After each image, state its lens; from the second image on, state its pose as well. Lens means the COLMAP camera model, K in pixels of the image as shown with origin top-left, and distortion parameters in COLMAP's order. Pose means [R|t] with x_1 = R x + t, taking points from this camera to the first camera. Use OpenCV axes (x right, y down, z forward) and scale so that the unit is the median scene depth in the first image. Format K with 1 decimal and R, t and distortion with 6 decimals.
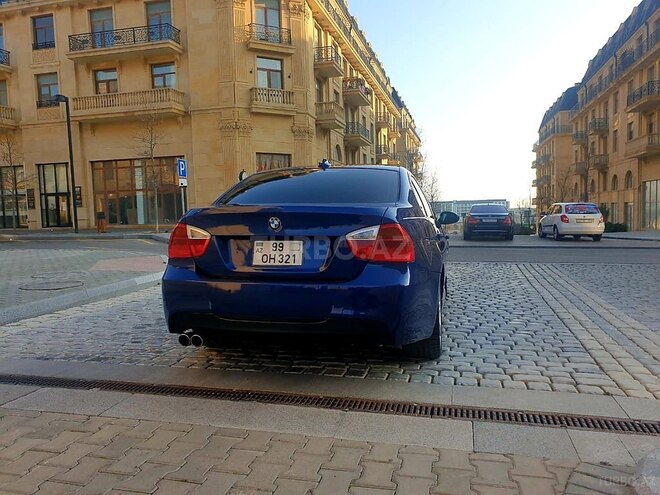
lens RADIAL K [[506.0, 0, 330.0], [0, 506.0, 247.5], [0, 0, 1]] dist [0.004488, 0.008935]
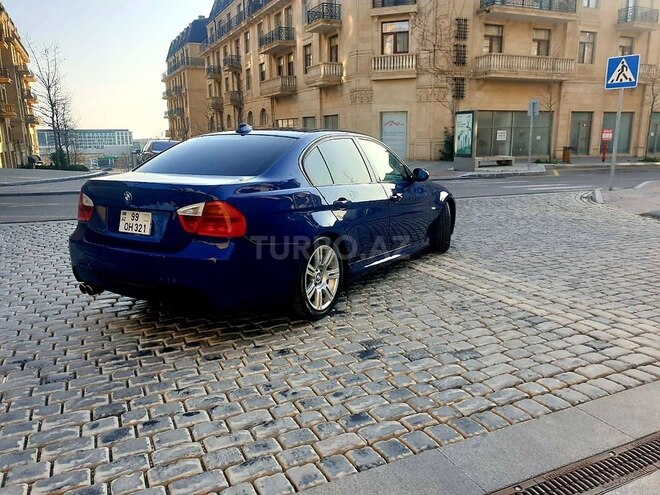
lens RADIAL K [[506.0, 0, 330.0], [0, 506.0, 247.5], [0, 0, 1]] dist [0.004488, 0.008935]
pose [[0.766051, -0.118179, 0.631822, -0.027544], [0.033155, 0.988910, 0.144771, -0.005909], [-0.641924, -0.089954, 0.761474, 0.033751]]
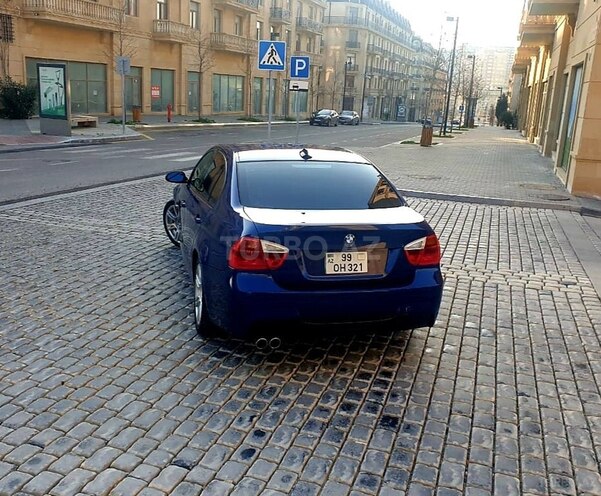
lens RADIAL K [[586.5, 0, 294.5], [0, 586.5, 232.7], [0, 0, 1]] dist [0.015339, -0.024172]
pose [[0.084235, -0.201985, 0.975759, -0.070354], [0.017578, 0.979389, 0.201219, -0.017354], [-0.996291, 0.000202, 0.086050, 0.087643]]
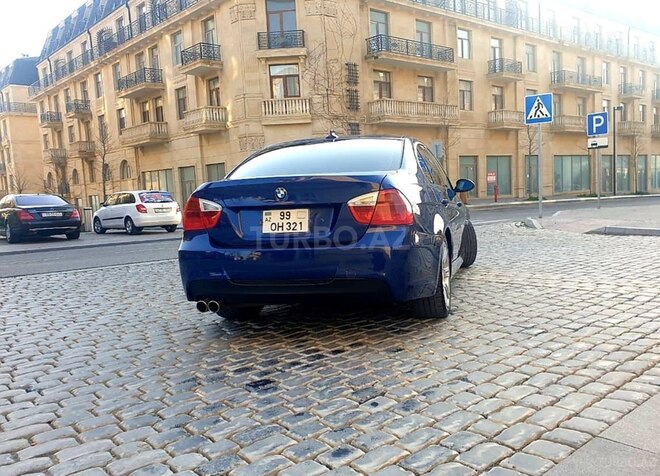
lens RADIAL K [[566.4, 0, 368.4], [0, 566.4, 246.6], [0, 0, 1]] dist [0.016518, -0.006724]
pose [[0.540482, -0.088125, 0.836728, -0.051724], [0.089844, 0.994858, 0.046745, -0.000899], [-0.836545, 0.049910, 0.545621, 0.050425]]
